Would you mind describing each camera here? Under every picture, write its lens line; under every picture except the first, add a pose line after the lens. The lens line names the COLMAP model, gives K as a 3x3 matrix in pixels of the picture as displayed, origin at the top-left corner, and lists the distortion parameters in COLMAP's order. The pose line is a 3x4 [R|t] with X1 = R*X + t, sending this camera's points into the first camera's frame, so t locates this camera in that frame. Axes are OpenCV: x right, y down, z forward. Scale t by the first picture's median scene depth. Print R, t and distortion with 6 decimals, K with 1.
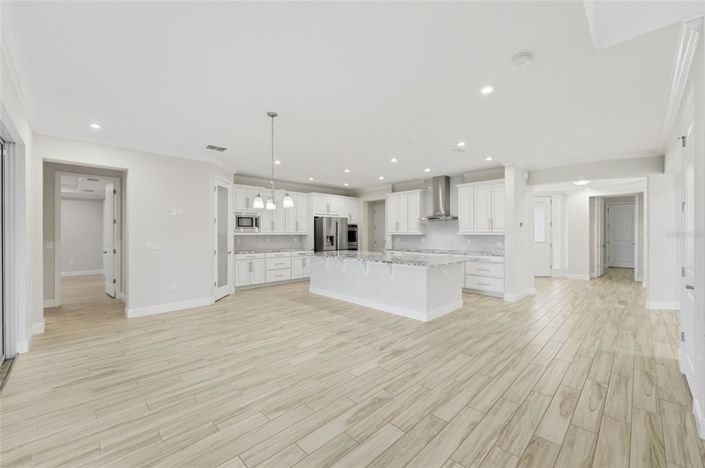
lens RADIAL K [[286.6, 0, 350.6], [0, 286.6, 233.1], [0, 0, 1]] dist [0.000584, 0.000049]
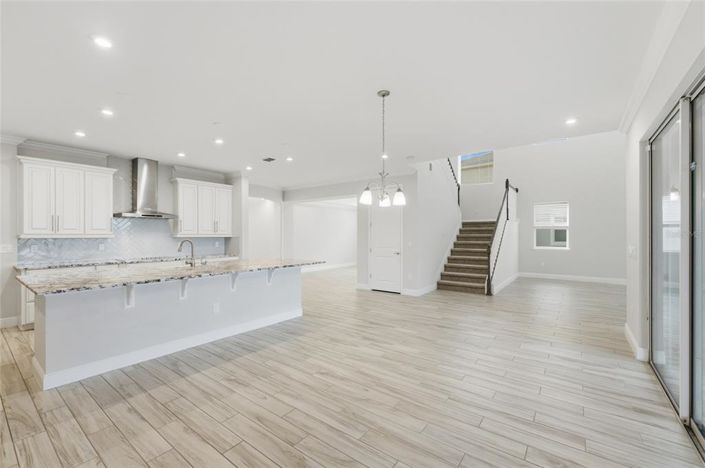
lens RADIAL K [[297.4, 0, 350.8], [0, 297.4, 233.5], [0, 0, 1]] dist [0.000498, -0.000022]
pose [[-0.144260, 0.000481, 0.989540, -1.044218], [0.004008, 0.999992, 0.000098, -0.007932], [-0.989532, 0.003980, -0.144261, 1.130273]]
